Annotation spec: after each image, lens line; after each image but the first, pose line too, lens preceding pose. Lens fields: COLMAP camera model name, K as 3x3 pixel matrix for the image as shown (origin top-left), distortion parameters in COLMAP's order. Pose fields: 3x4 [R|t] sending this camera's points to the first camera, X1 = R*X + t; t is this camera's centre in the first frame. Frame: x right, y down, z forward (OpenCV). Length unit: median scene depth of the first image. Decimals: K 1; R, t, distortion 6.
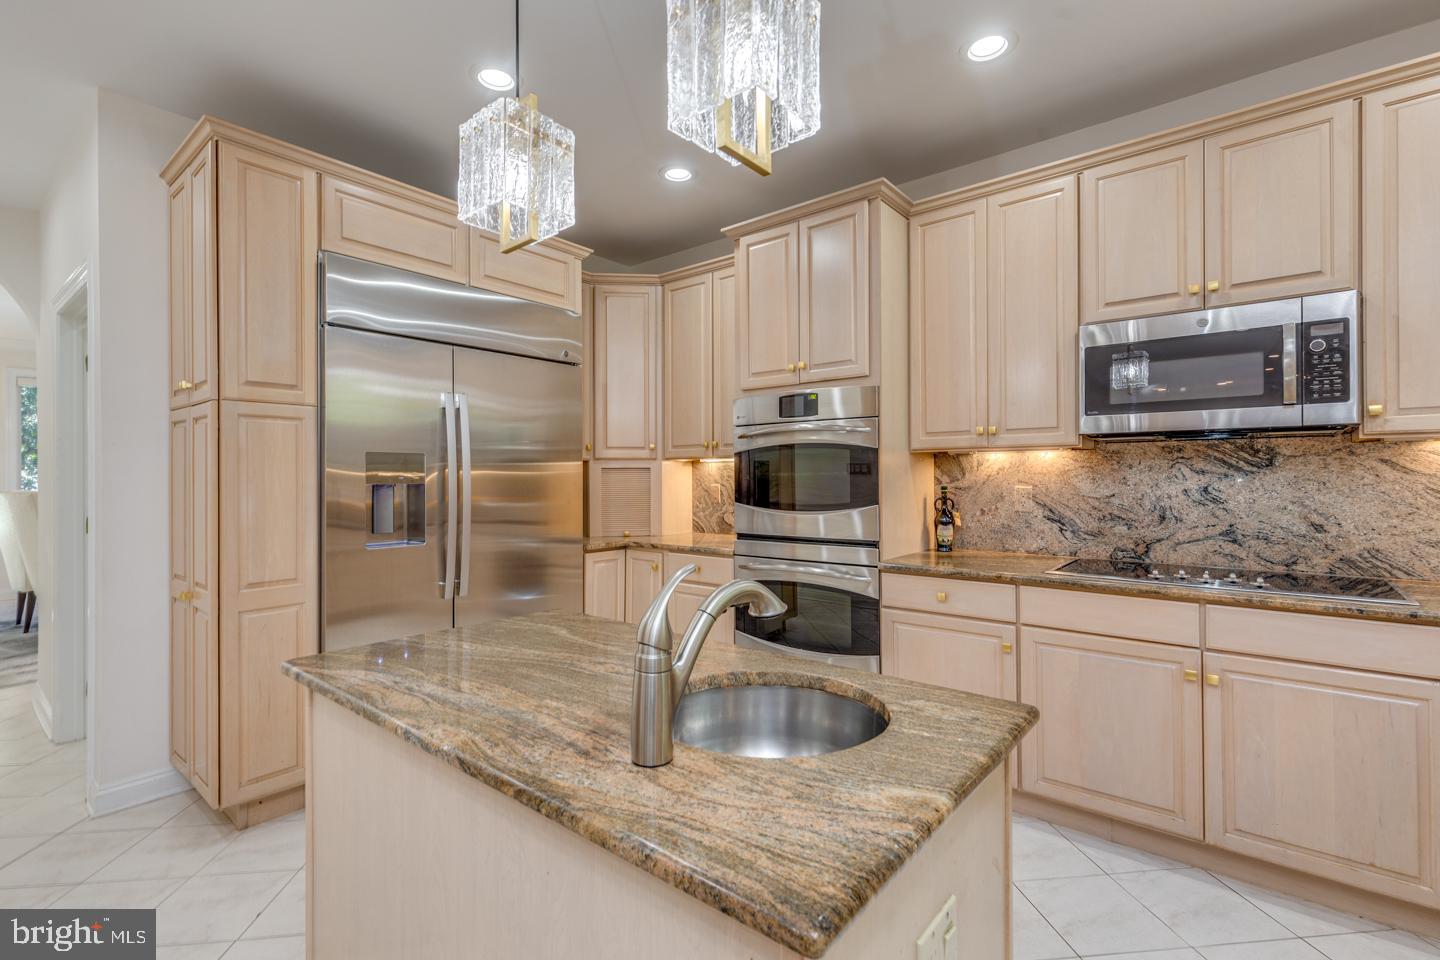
lens RADIAL K [[647.9, 0, 721.4], [0, 647.9, 471.7], [0, 0, 1]] dist [0.004273, -0.000839]
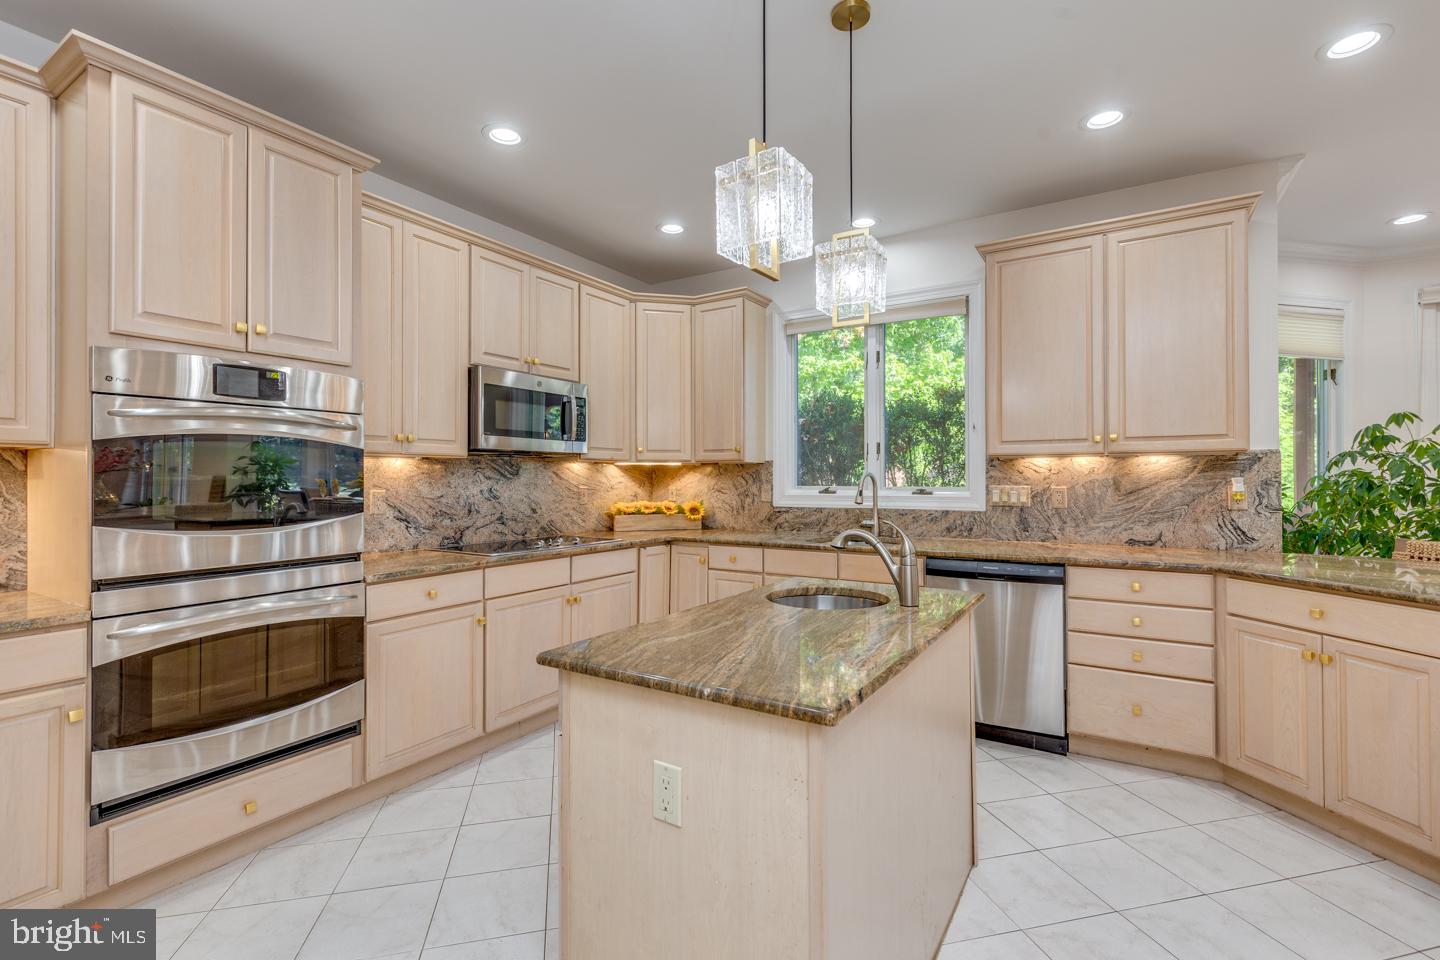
lens RADIAL K [[647.9, 0, 726.5], [0, 647.9, 473.3], [0, 0, 1]] dist [0.004273, -0.000839]
pose [[-0.131986, 0.013243, 0.991163, -0.726425], [-0.004240, 0.999894, -0.013924, 0.007323], [-0.991243, -0.006041, -0.131915, 0.618020]]
